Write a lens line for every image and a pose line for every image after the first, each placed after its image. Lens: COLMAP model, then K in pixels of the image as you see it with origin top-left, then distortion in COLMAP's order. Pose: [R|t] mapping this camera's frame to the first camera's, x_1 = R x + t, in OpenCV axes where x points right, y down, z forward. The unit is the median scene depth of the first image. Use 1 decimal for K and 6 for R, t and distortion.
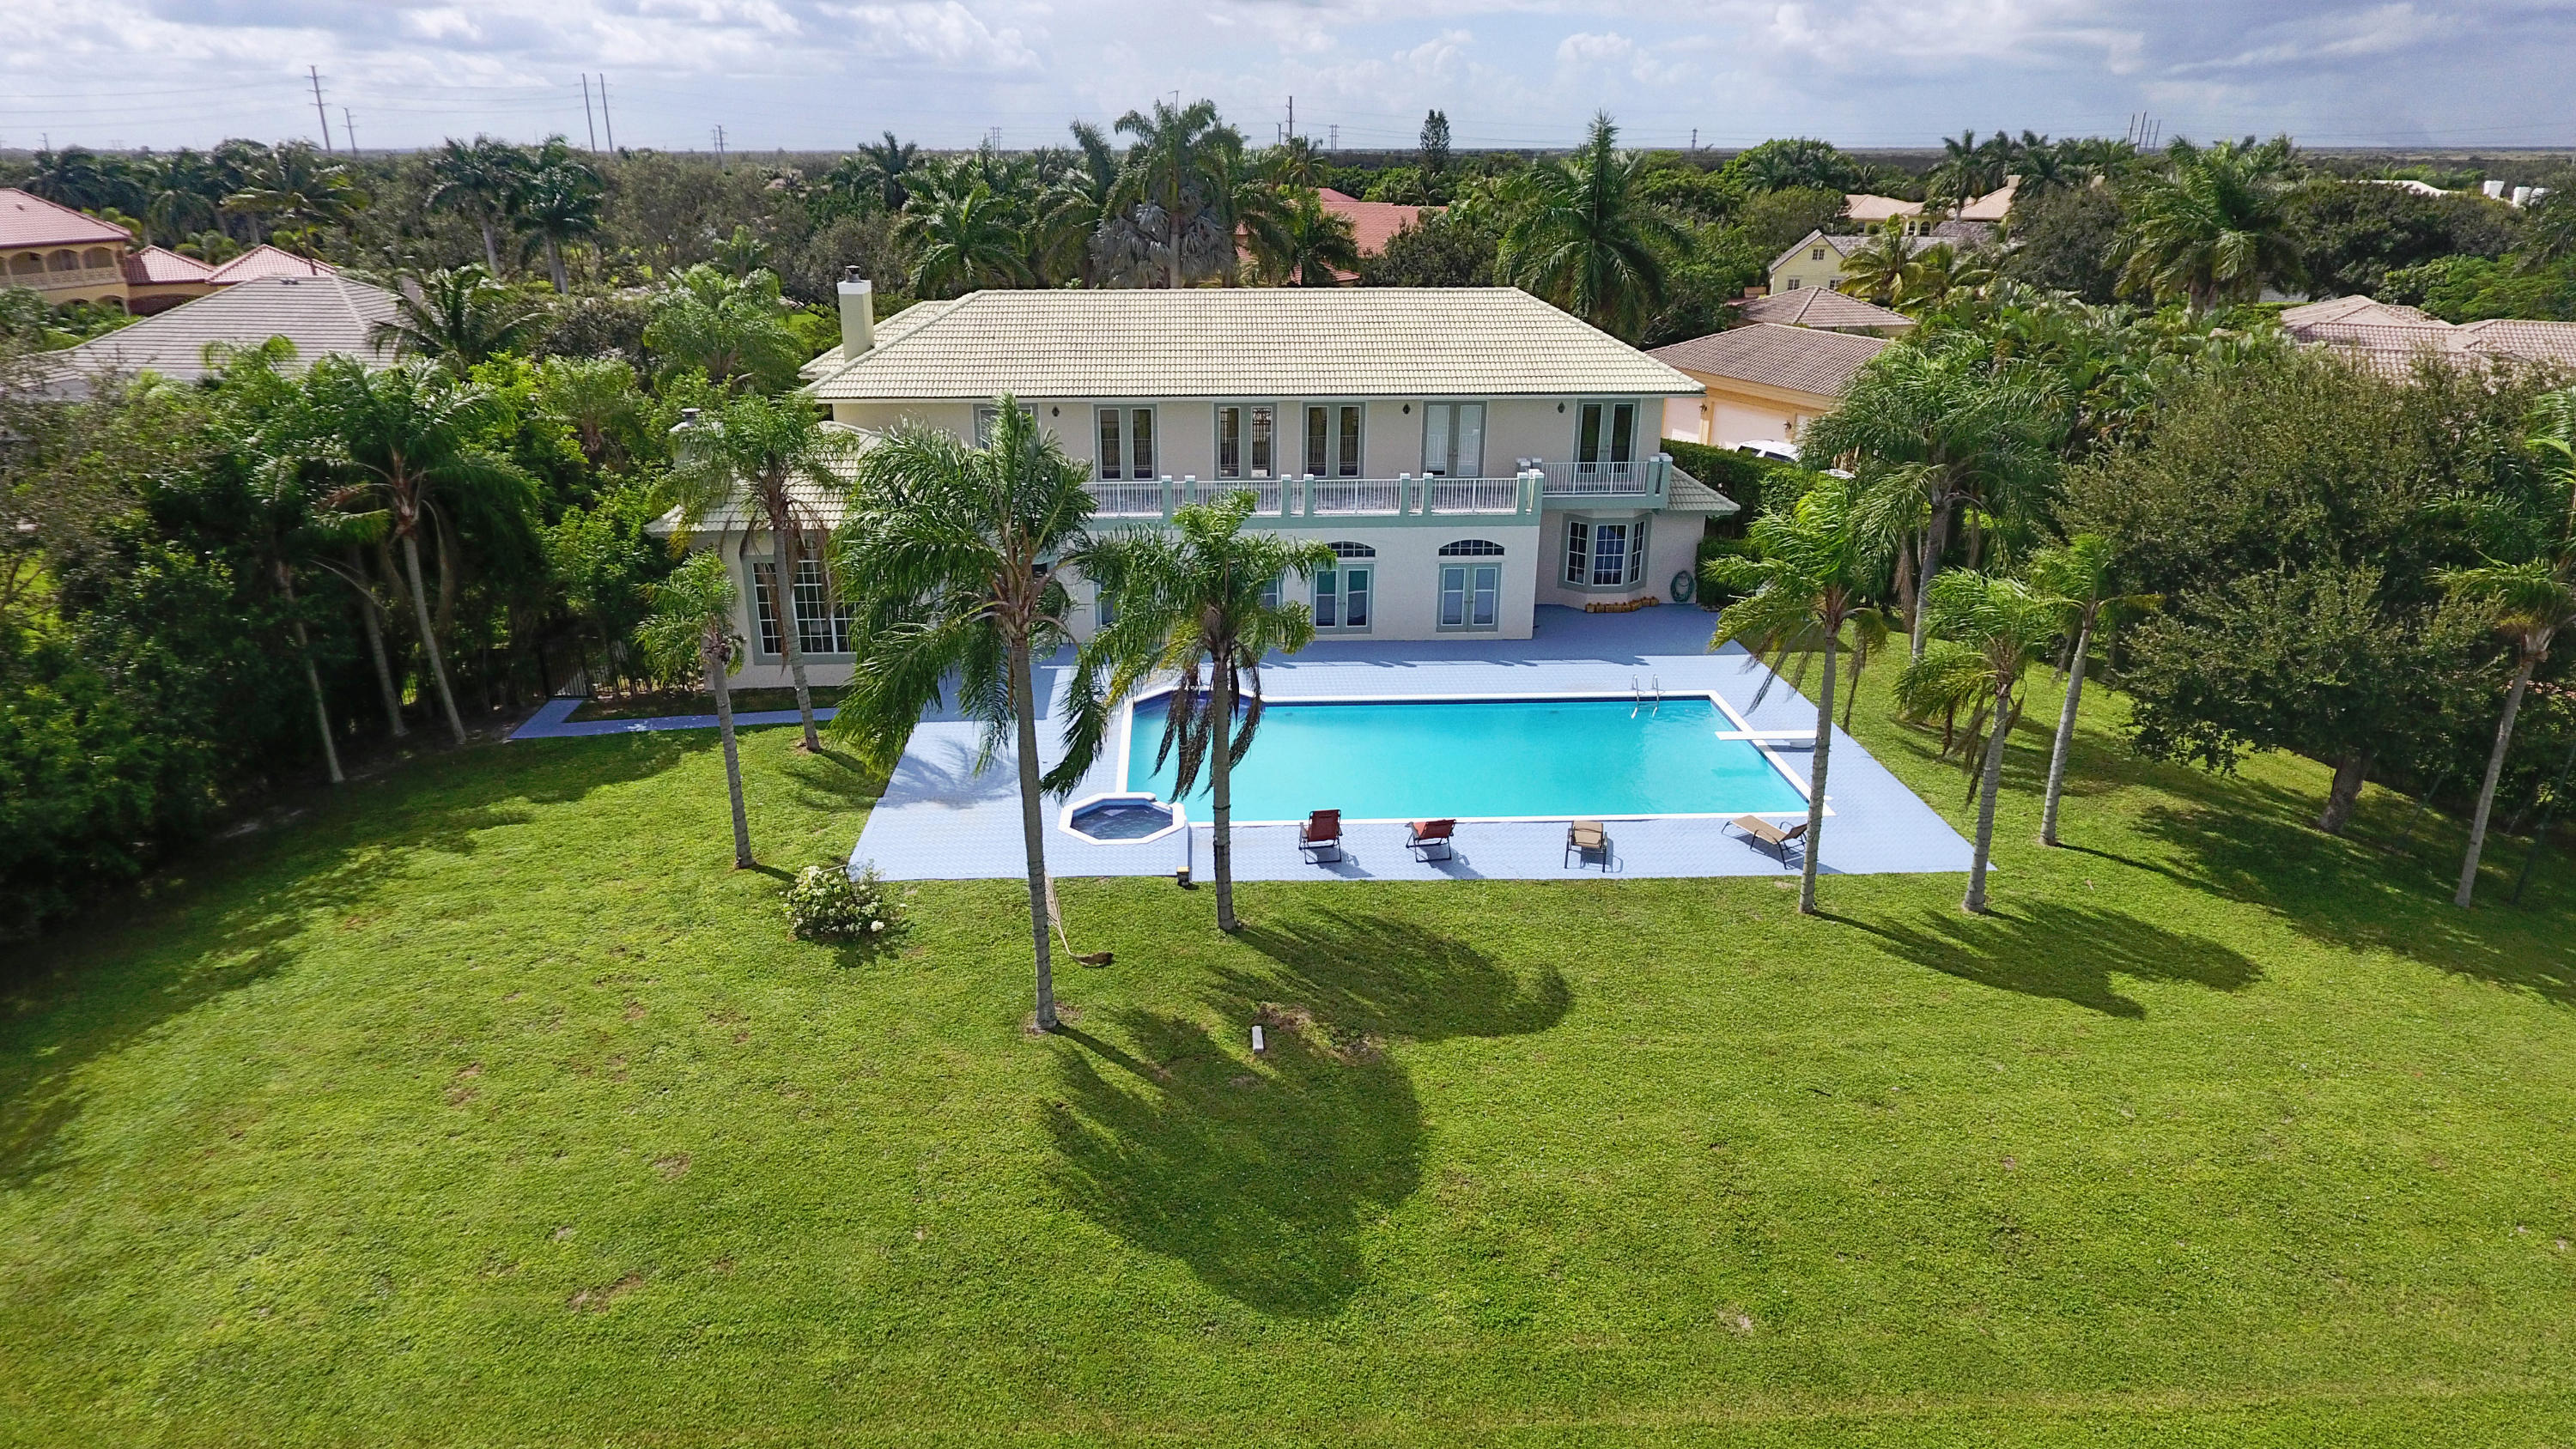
lens RADIAL K [[1518.4, 0, 1239.7], [0, 1518.4, 712.4], [0, 0, 1]] dist [-0.001531, -0.000012]
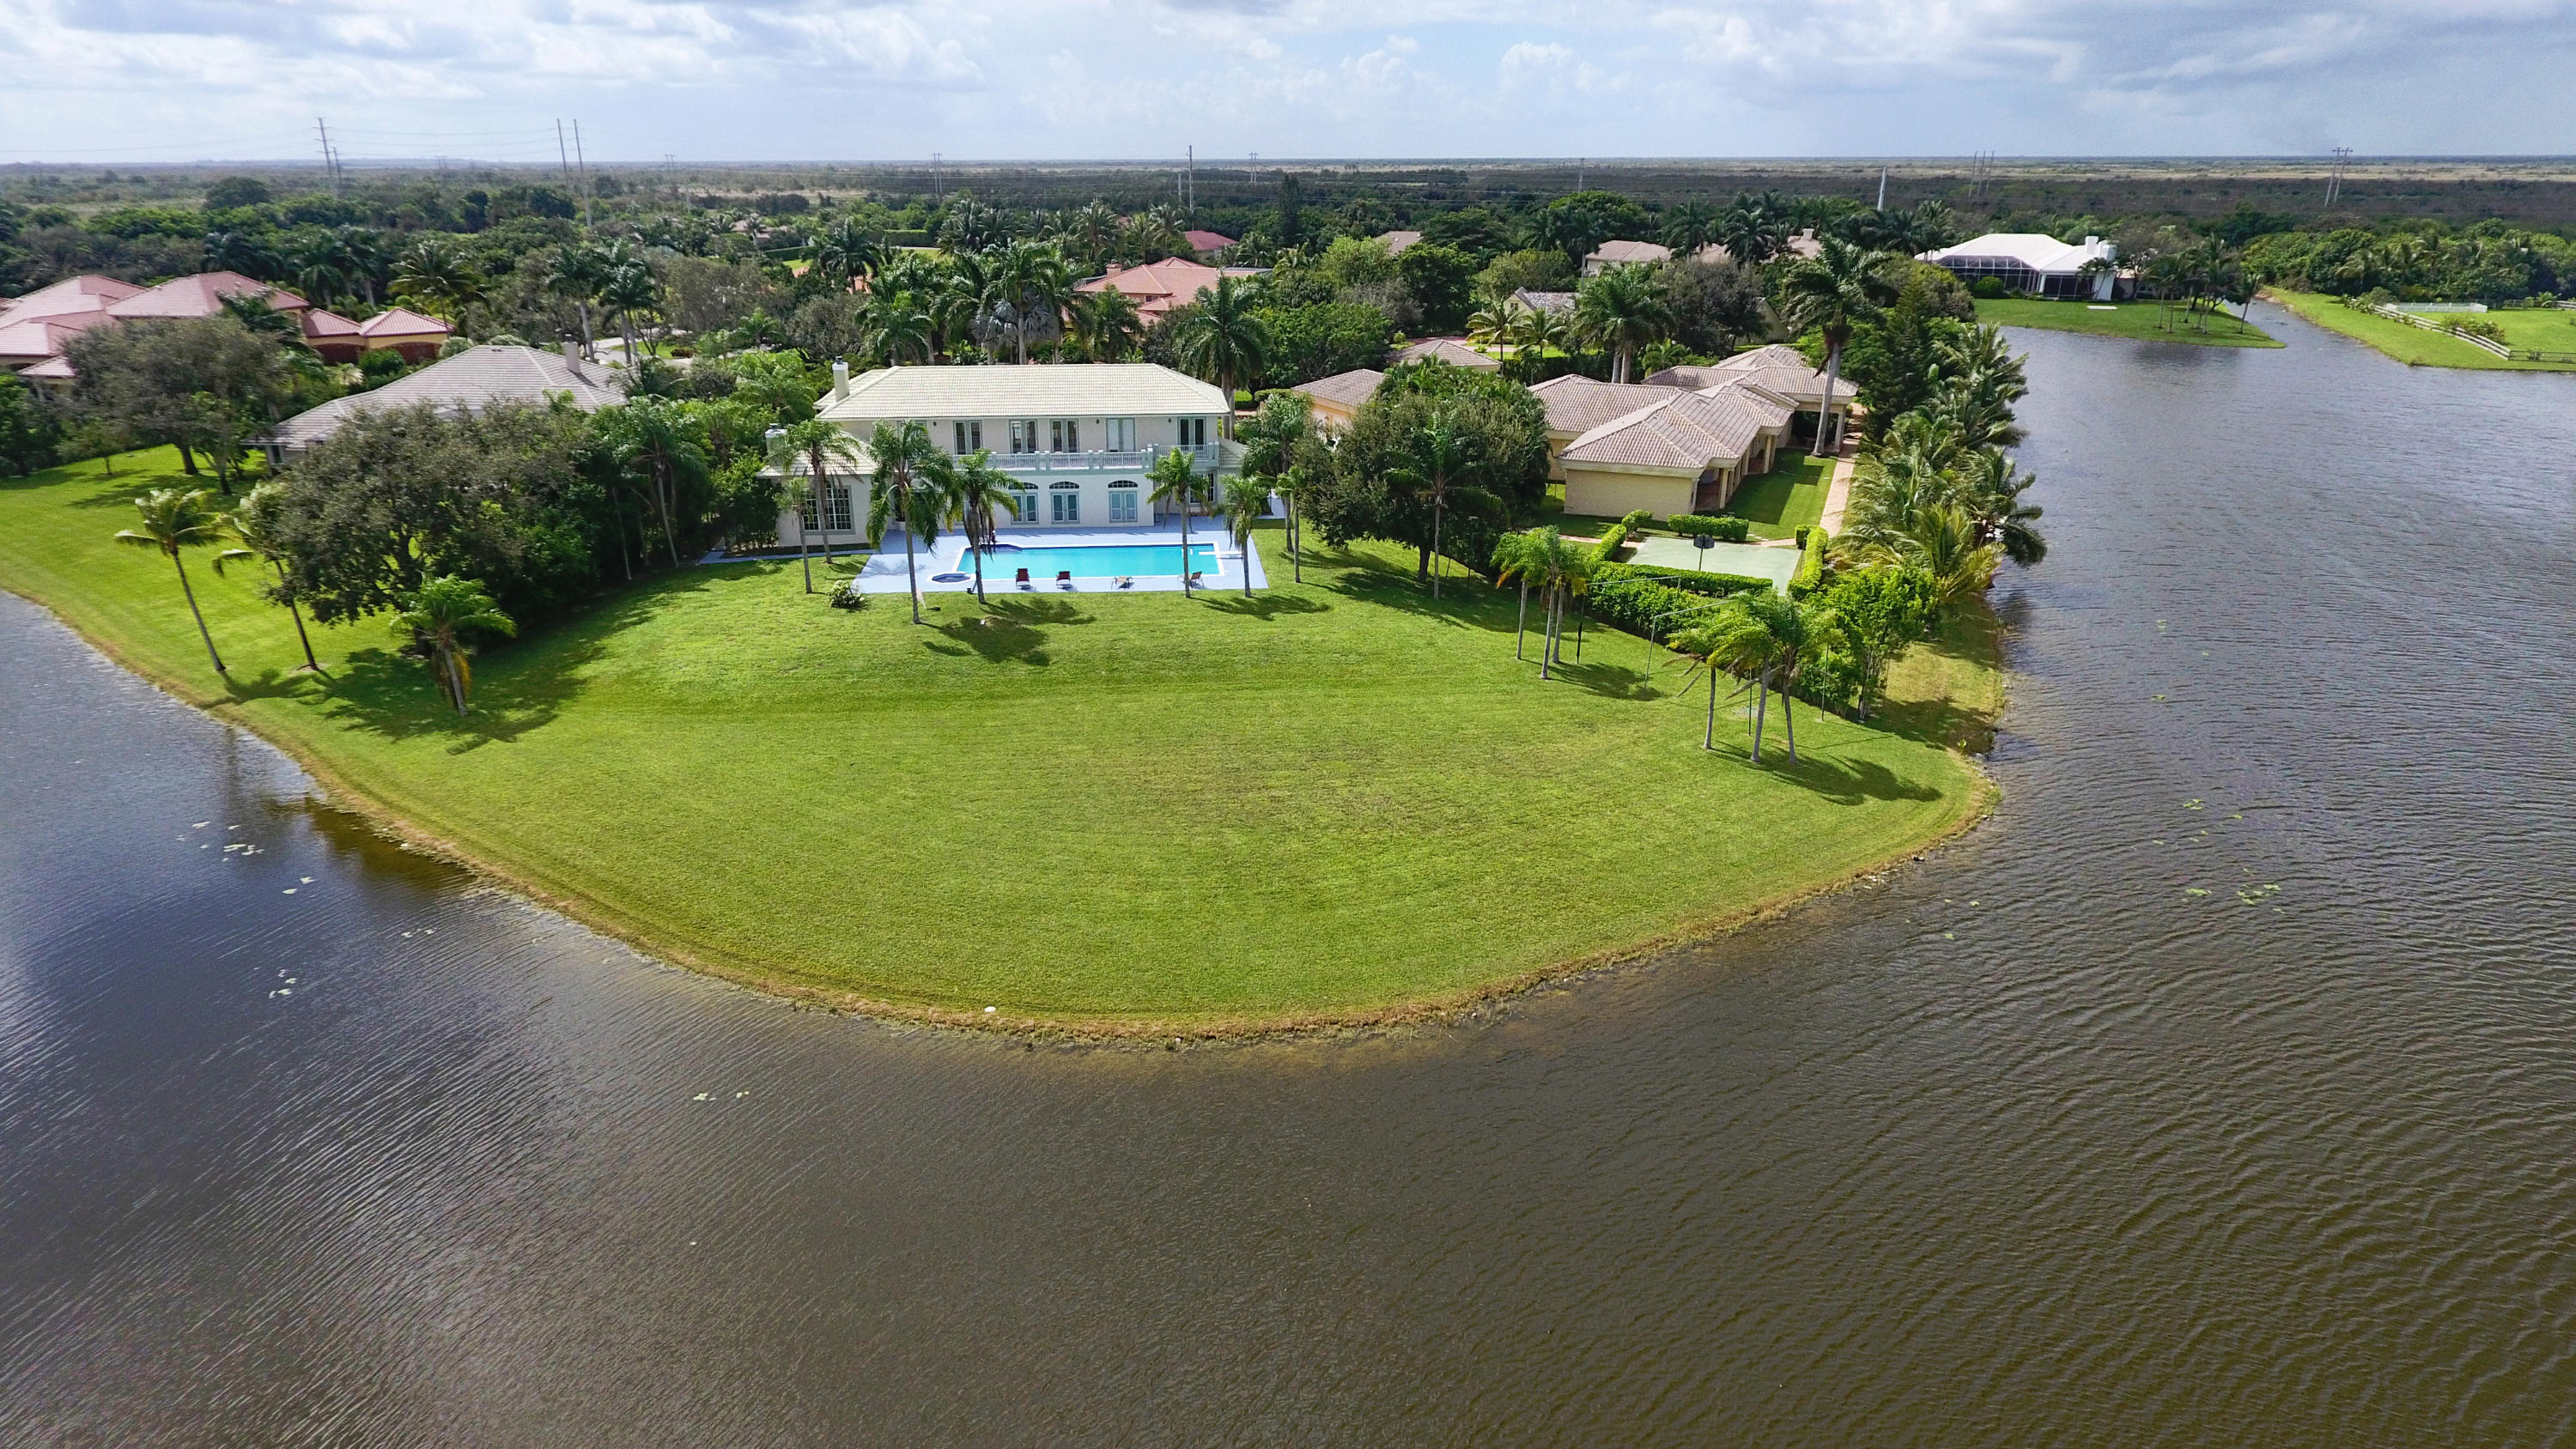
lens RADIAL K [[1518.4, 0, 1239.7], [0, 1518.4, 712.4], [0, 0, 1]] dist [-0.001531, -0.000012]
pose [[0.999410, -0.012556, 0.031982, 0.287189], [0.012736, 0.999904, -0.005435, 0.276932], [-0.031911, 0.005839, 0.999474, -1.410925]]
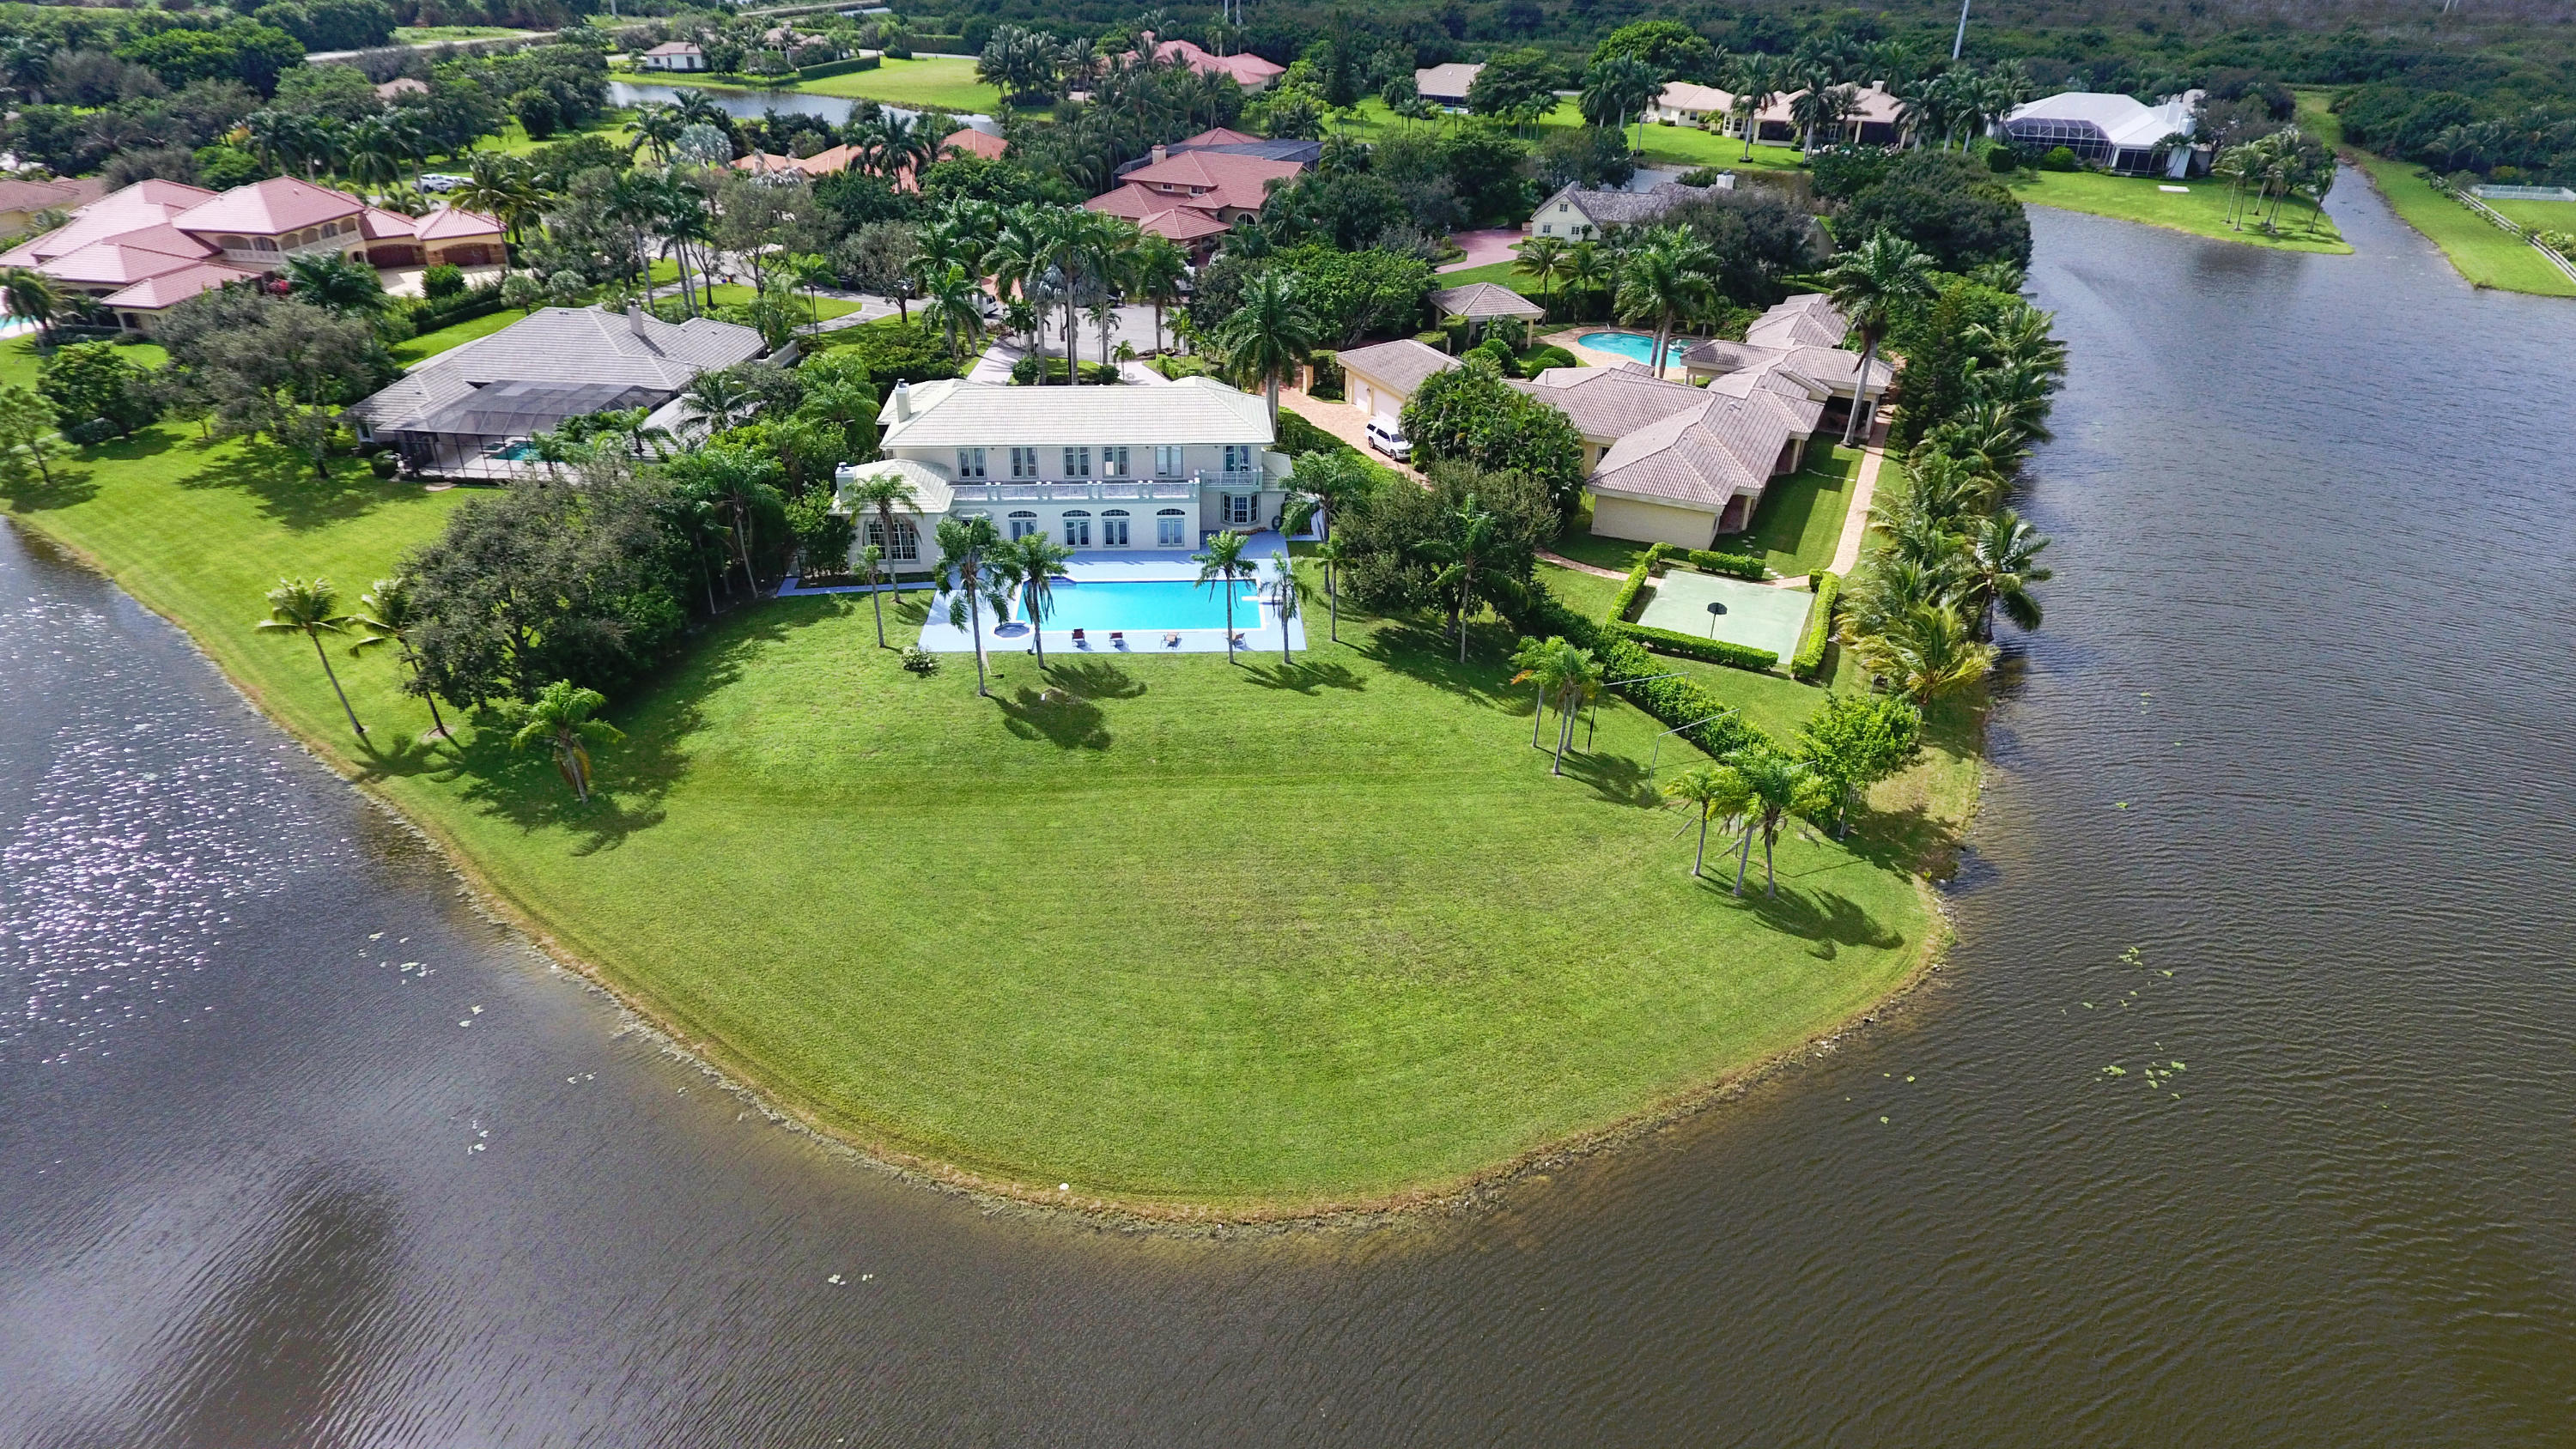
lens RADIAL K [[1518.4, 0, 1239.7], [0, 1518.4, 712.4], [0, 0, 1]] dist [-0.001531, -0.000012]
pose [[0.999964, 0.003521, 0.007739, 0.279547], [-0.004598, 0.989581, 0.143906, -0.161964], [-0.007151, -0.143936, 0.989561, -1.571979]]
